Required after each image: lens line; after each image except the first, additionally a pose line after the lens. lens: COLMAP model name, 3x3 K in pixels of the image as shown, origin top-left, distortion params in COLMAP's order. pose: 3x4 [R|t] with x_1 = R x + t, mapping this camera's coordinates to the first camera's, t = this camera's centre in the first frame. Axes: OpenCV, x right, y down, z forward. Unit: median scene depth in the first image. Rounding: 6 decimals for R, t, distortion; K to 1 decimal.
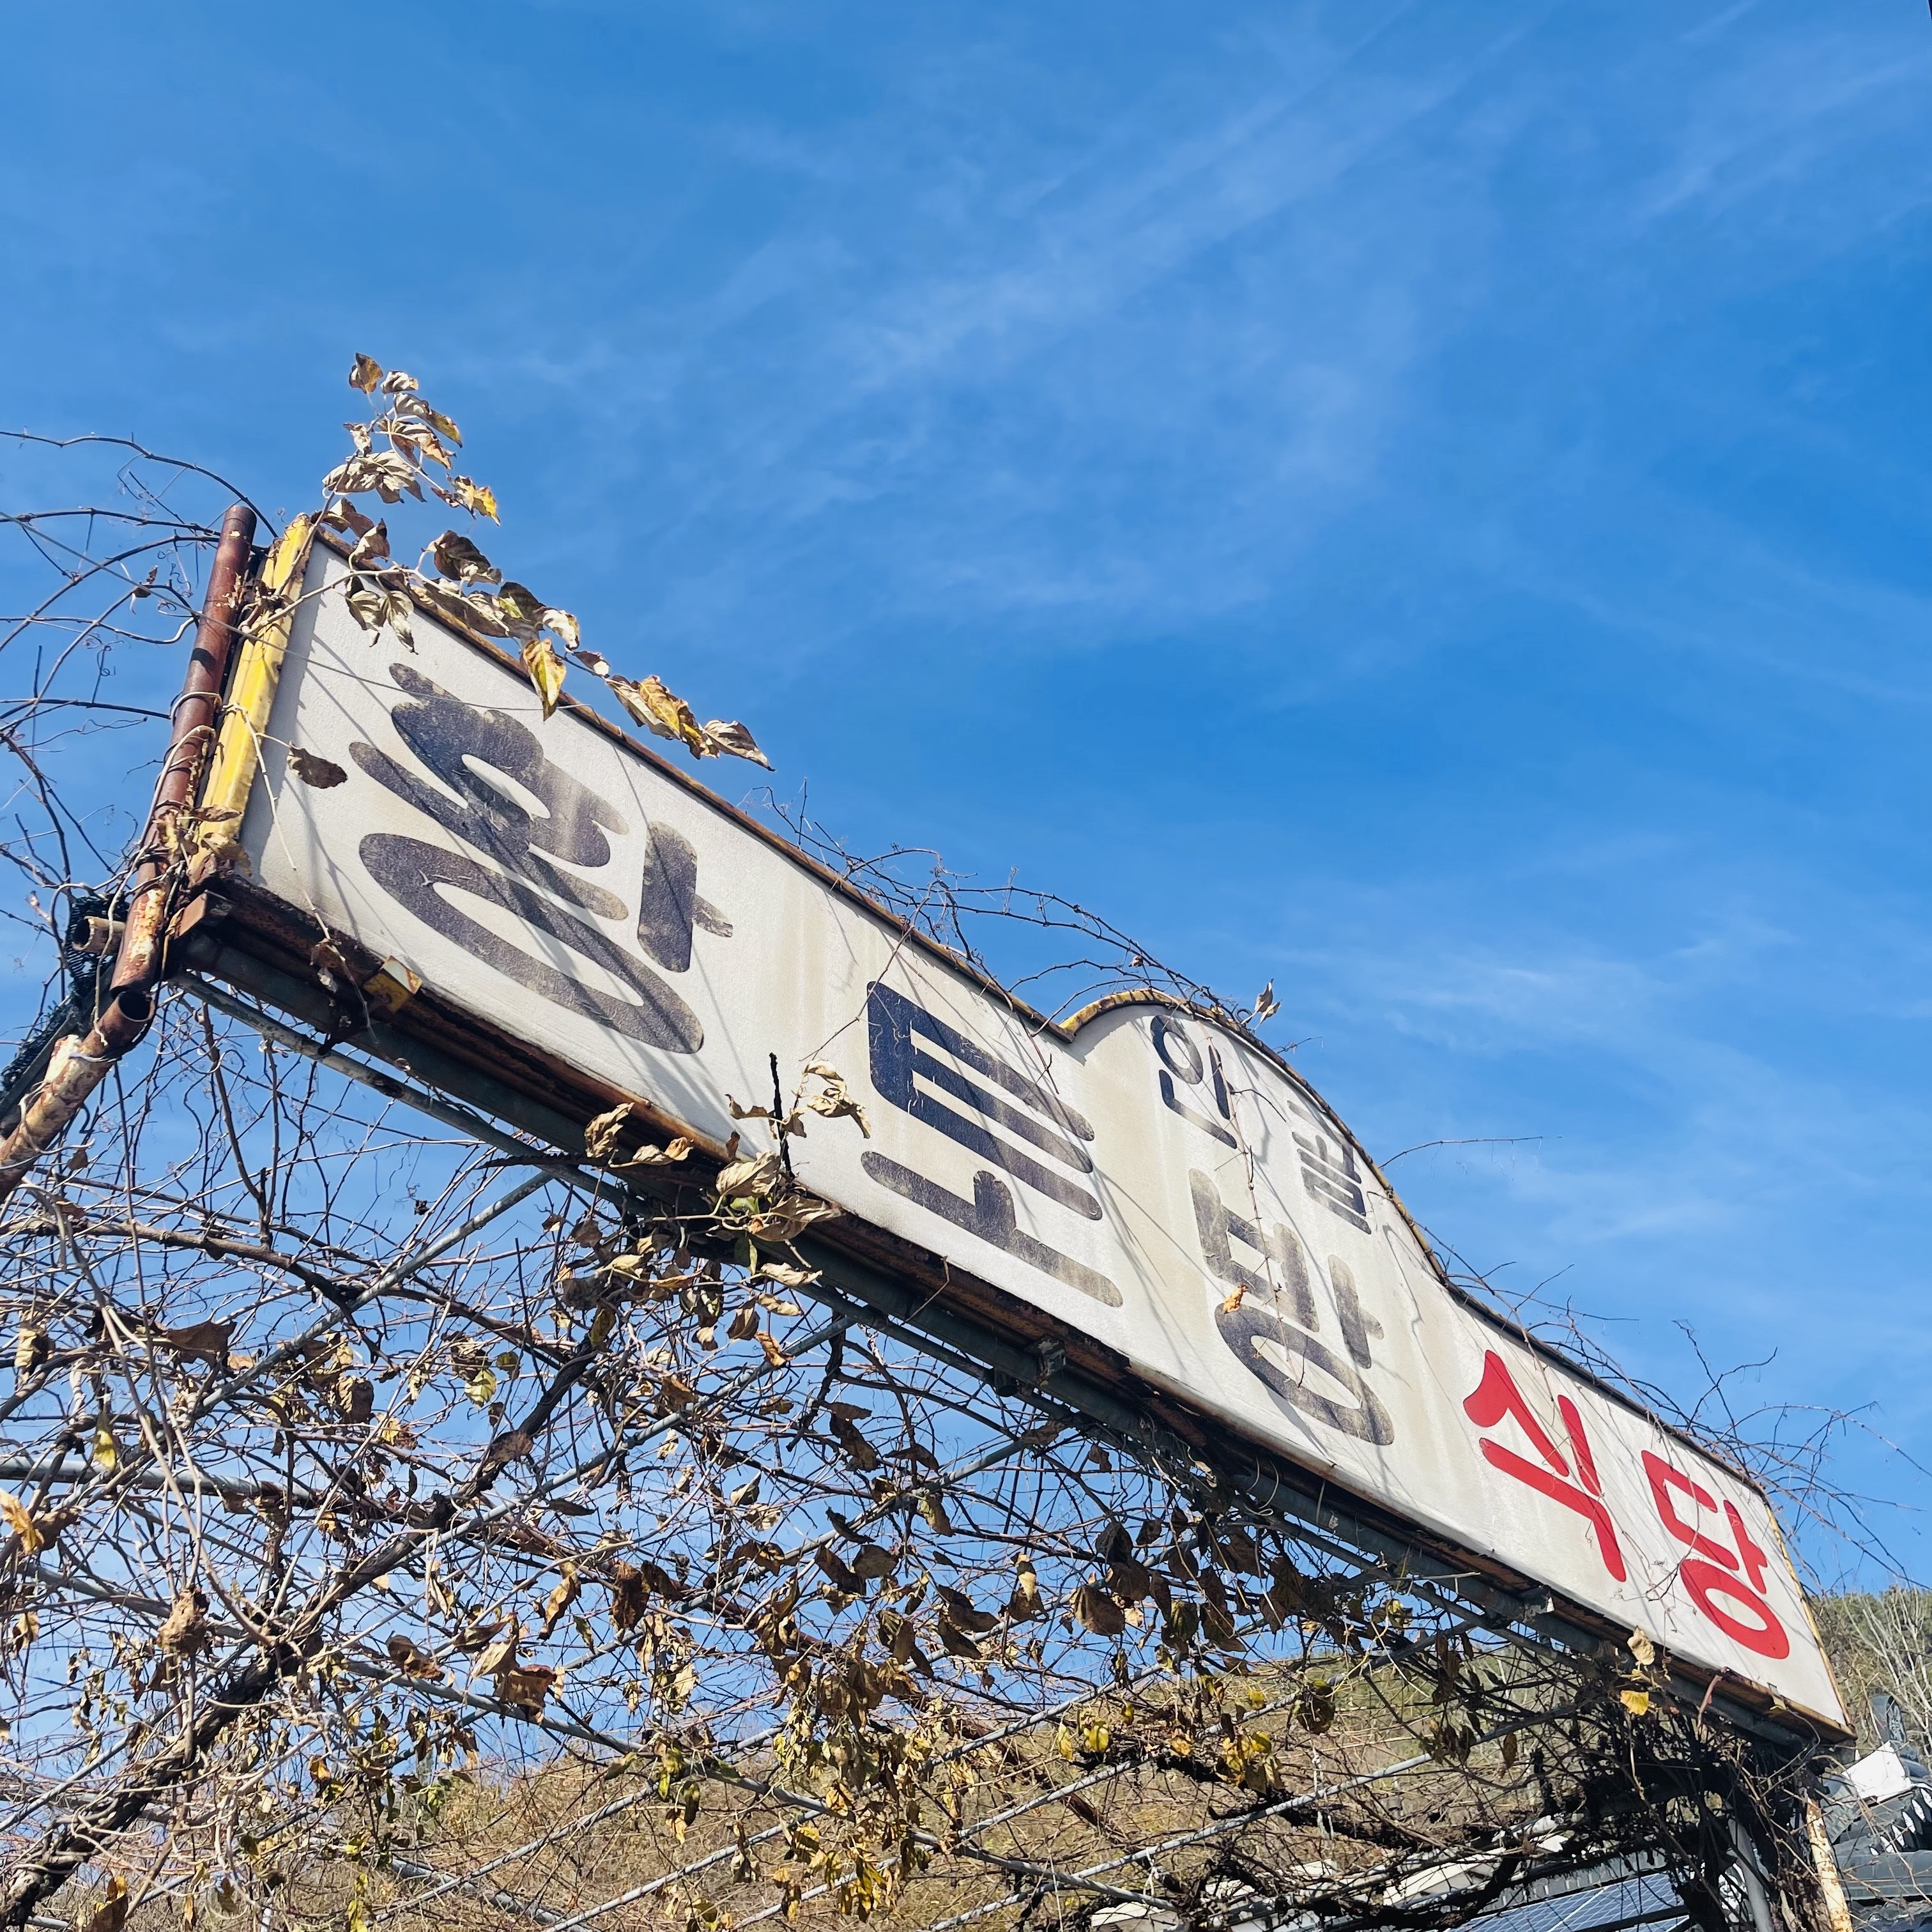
lens RADIAL K [[1969.2, 0, 966.3], [0, 1969.2, 927.9], [0, 0, 1]] dist [0.032184, 0.000000]
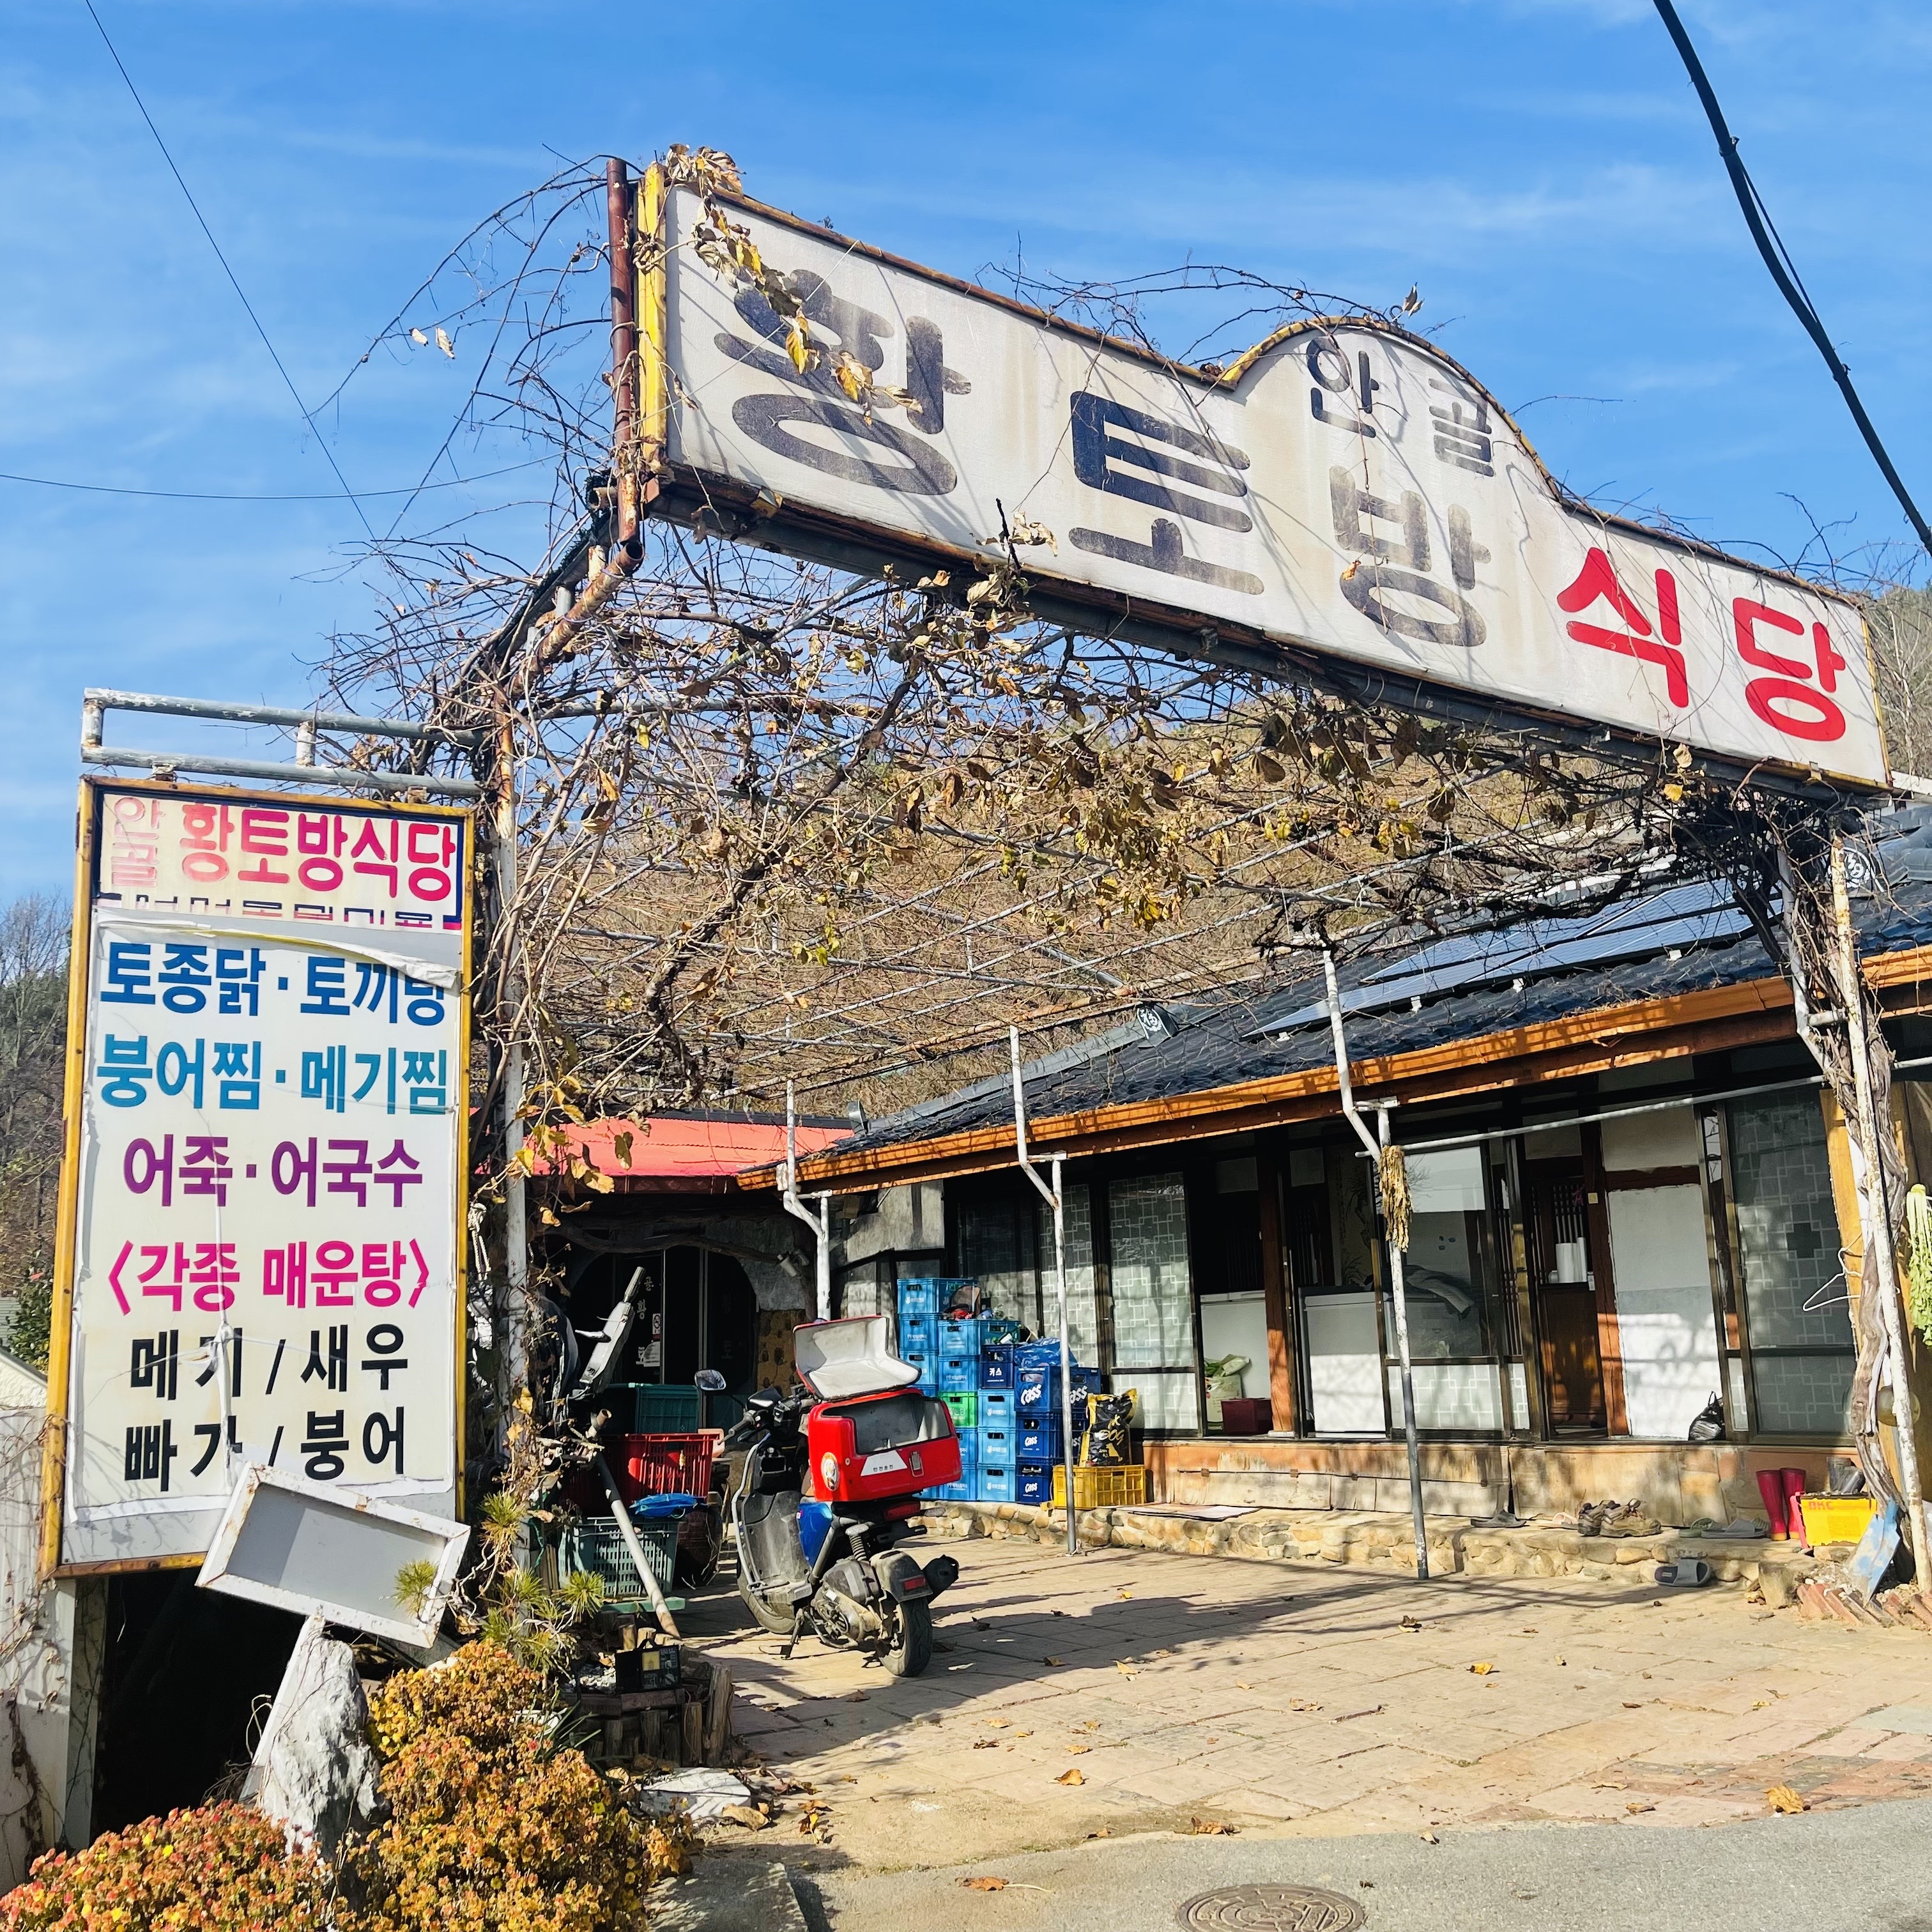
lens RADIAL K [[1969.2, 0, 966.8], [0, 1969.2, 965.6], [0, 0, 1]] dist [0.032184, 0.000000]
pose [[0.979803, -0.016530, -0.199282, 0.134142], [0.113189, 0.867402, 0.484563, -0.273839], [0.164848, -0.497333, 0.851754, -0.392285]]
